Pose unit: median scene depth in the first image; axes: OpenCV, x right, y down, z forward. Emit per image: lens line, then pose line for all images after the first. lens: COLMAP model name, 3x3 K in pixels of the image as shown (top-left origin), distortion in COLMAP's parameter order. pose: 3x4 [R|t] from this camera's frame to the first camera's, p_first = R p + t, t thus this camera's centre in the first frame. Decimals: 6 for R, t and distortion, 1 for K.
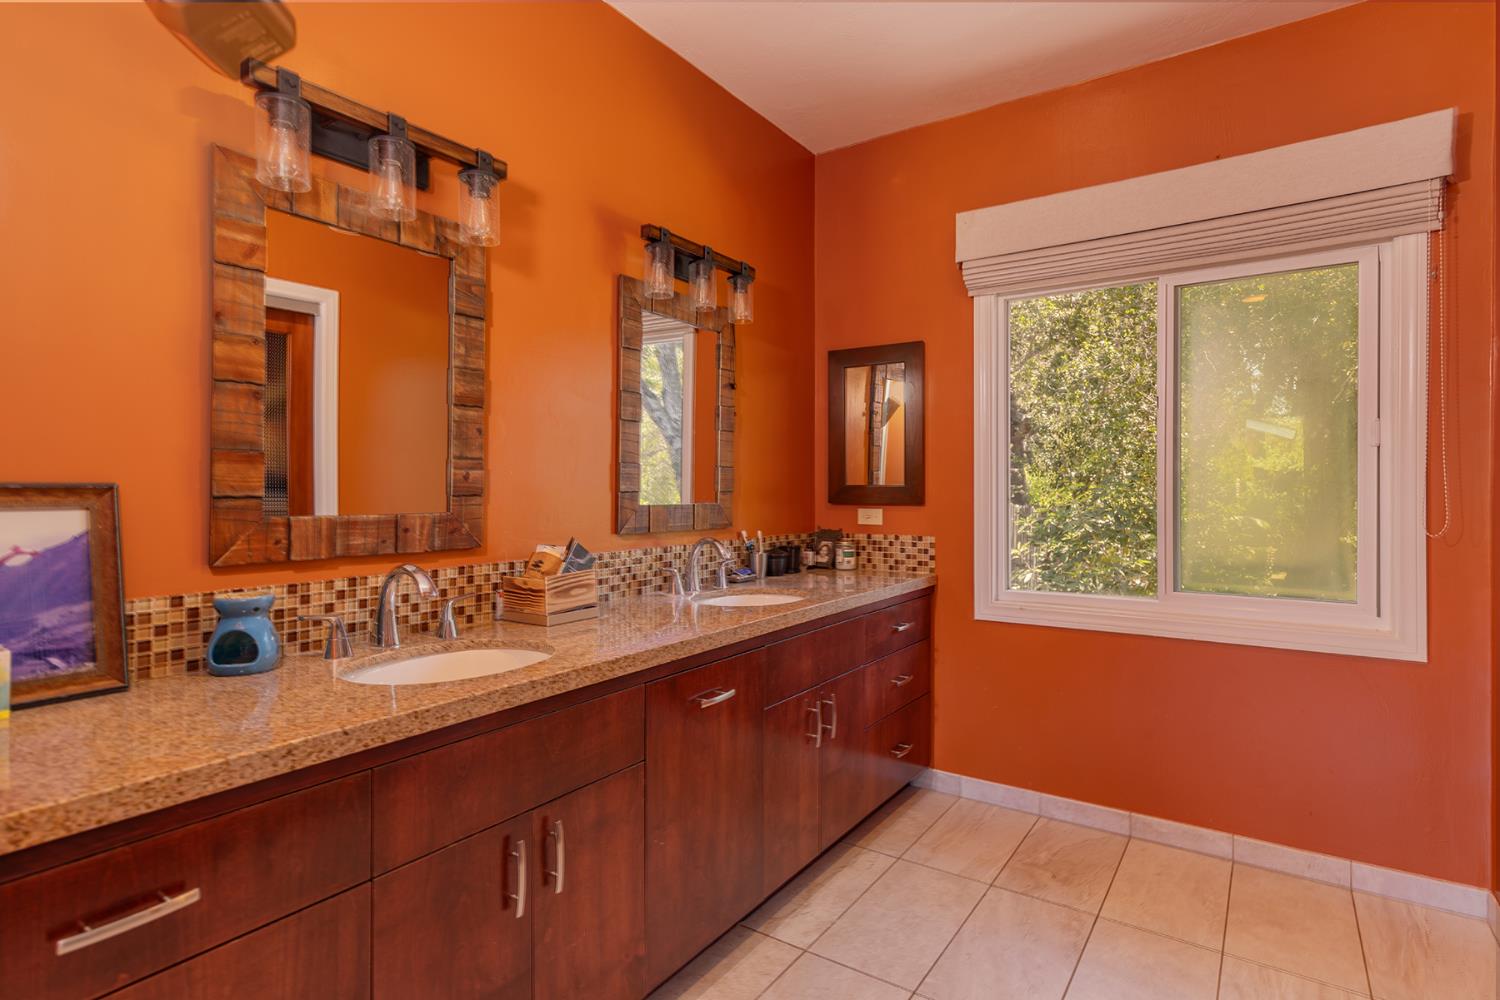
lens RADIAL K [[766.9, 0, 742.5], [0, 766.9, 497.1], [0, 0, 1]] dist [0.003227, -0.000027]
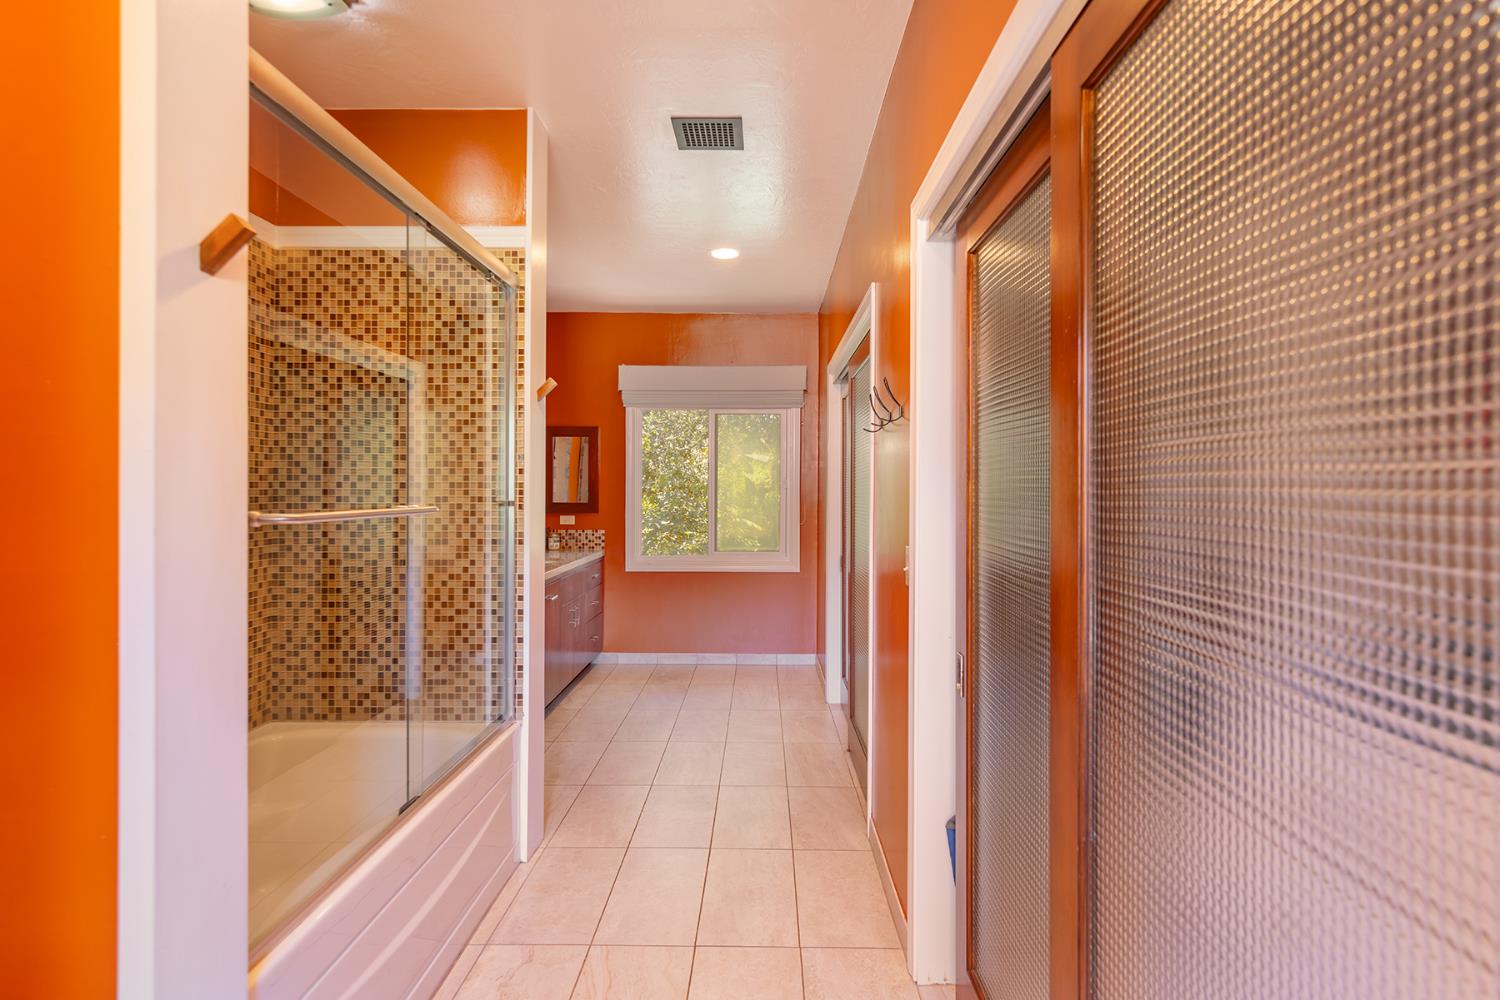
lens RADIAL K [[766.9, 0, 750.5], [0, 766.9, 499.5], [0, 0, 1]] dist [0.003227, -0.000027]
pose [[0.828254, 0.000510, 0.560353, -0.505915], [0.001608, 0.999993, -0.003286, -0.016899], [-0.560350, 0.003622, 0.828248, -0.765343]]
